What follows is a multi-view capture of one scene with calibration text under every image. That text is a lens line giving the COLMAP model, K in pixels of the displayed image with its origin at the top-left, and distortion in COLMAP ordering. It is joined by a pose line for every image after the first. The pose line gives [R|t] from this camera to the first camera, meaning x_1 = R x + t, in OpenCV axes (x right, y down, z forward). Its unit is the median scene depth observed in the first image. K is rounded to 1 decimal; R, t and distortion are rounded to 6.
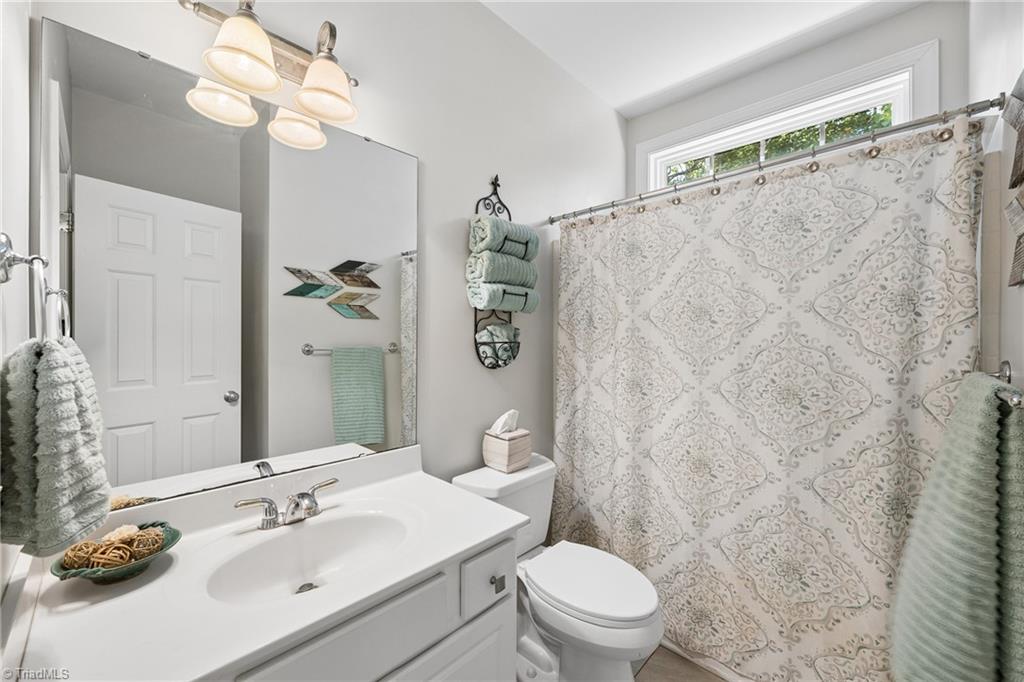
lens RADIAL K [[402.4, 0, 511.9], [0, 402.4, 340.4], [0, 0, 1]] dist [0.001326, 0.000193]
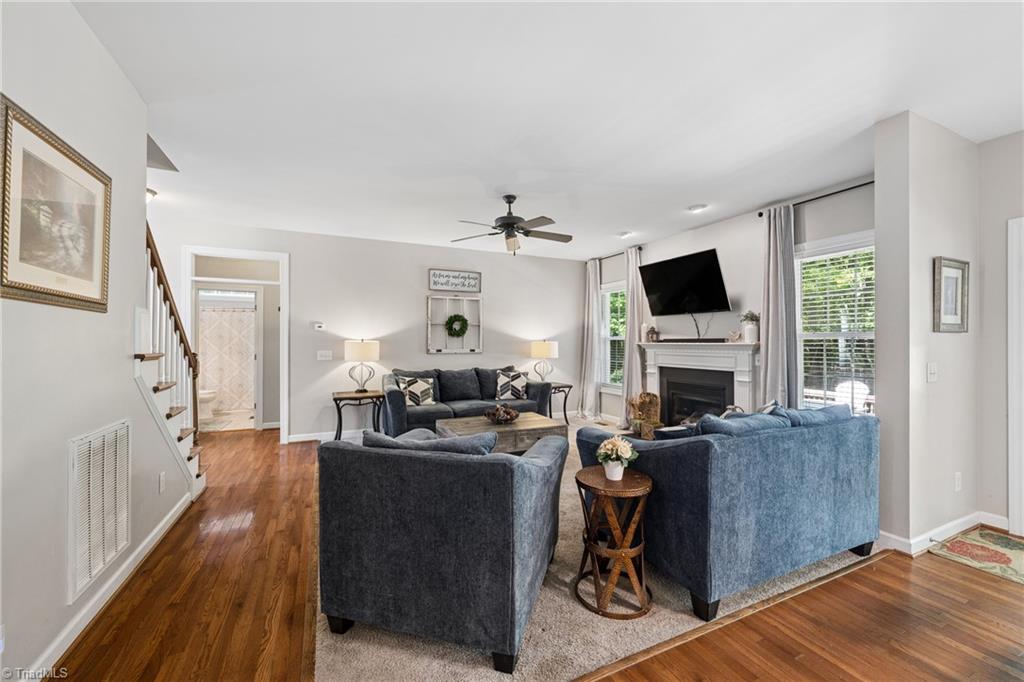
lens RADIAL K [[402.4, 0, 509.7], [0, 402.4, 340.8], [0, 0, 1]] dist [0.001326, 0.000193]
pose [[0.361221, 0.000461, 0.932480, -2.748911], [0.007310, 0.999968, -0.003326, 0.021560], [-0.932451, 0.008018, 0.361206, -3.915638]]
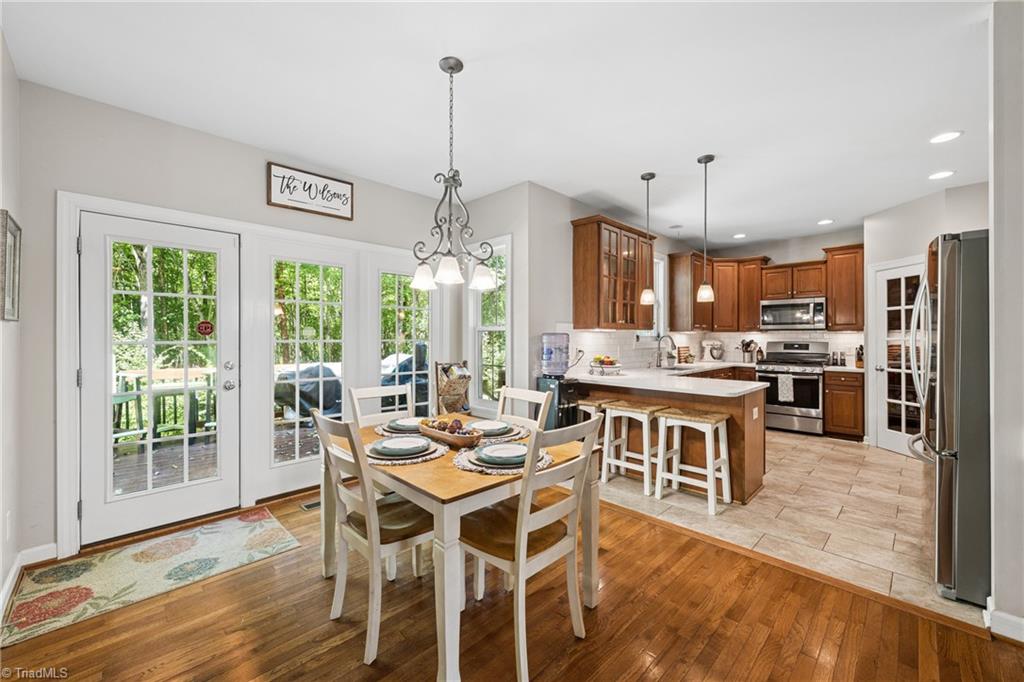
lens RADIAL K [[402.4, 0, 511.4], [0, 402.4, 336.5], [0, 0, 1]] dist [0.001326, 0.000193]
pose [[-0.999808, -0.002376, 0.019448, -1.252359], [-0.002287, 0.999987, 0.004547, 0.050923], [-0.019459, 0.004501, -0.999801, -3.785885]]
